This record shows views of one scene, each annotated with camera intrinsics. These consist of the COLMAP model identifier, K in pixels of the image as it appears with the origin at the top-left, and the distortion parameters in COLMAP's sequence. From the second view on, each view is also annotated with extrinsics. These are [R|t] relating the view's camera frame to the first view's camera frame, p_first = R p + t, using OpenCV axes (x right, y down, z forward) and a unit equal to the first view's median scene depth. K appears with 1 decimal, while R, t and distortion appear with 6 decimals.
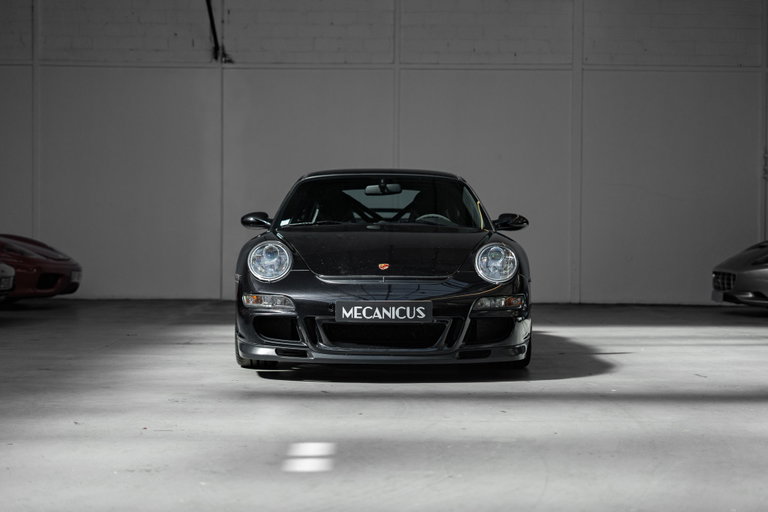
lens RADIAL K [[1119.9, 0, 382.4], [0, 1119.9, 255.7], [0, 0, 1]] dist [-0.115199, 0.000000]
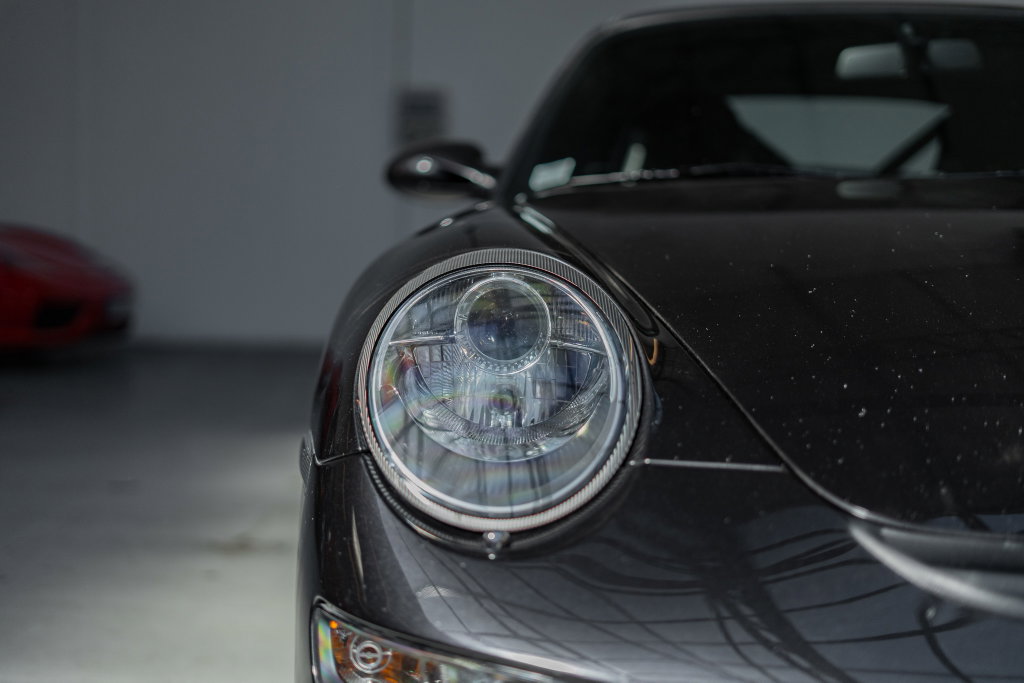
lens RADIAL K [[1493.2, 0, 512.3], [0, 1493.2, 341.1], [0, 0, 1]] dist [-0.115199, 0.000000]
pose [[0.996775, 0.018039, -0.078196, -0.050538], [-0.013976, 0.998539, 0.052191, -0.007107], [0.079023, -0.050930, 0.995571, 0.487852]]
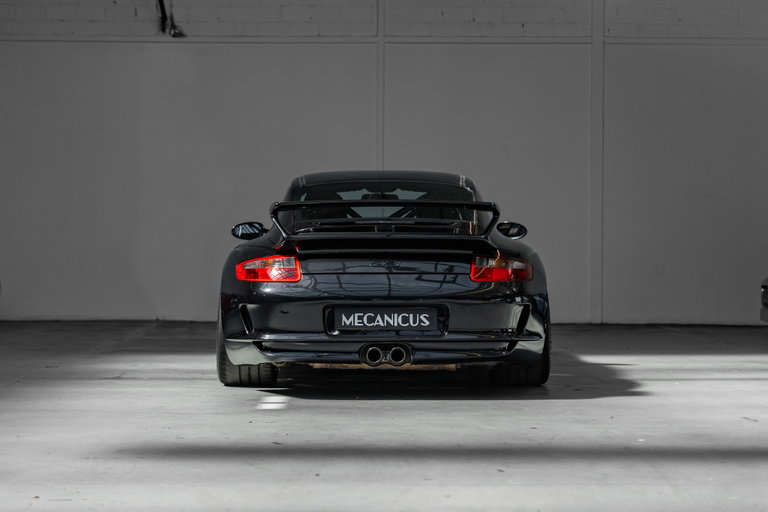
lens RADIAL K [[1119.9, 0, 385.3], [0, 1119.9, 255.3], [0, 0, 1]] dist [-0.115199, 0.000000]
pose [[0.999985, -0.002488, -0.004943, 0.020107], [0.002478, 0.999995, -0.002022, -0.007173], [0.004948, 0.002010, 0.999986, 0.170241]]
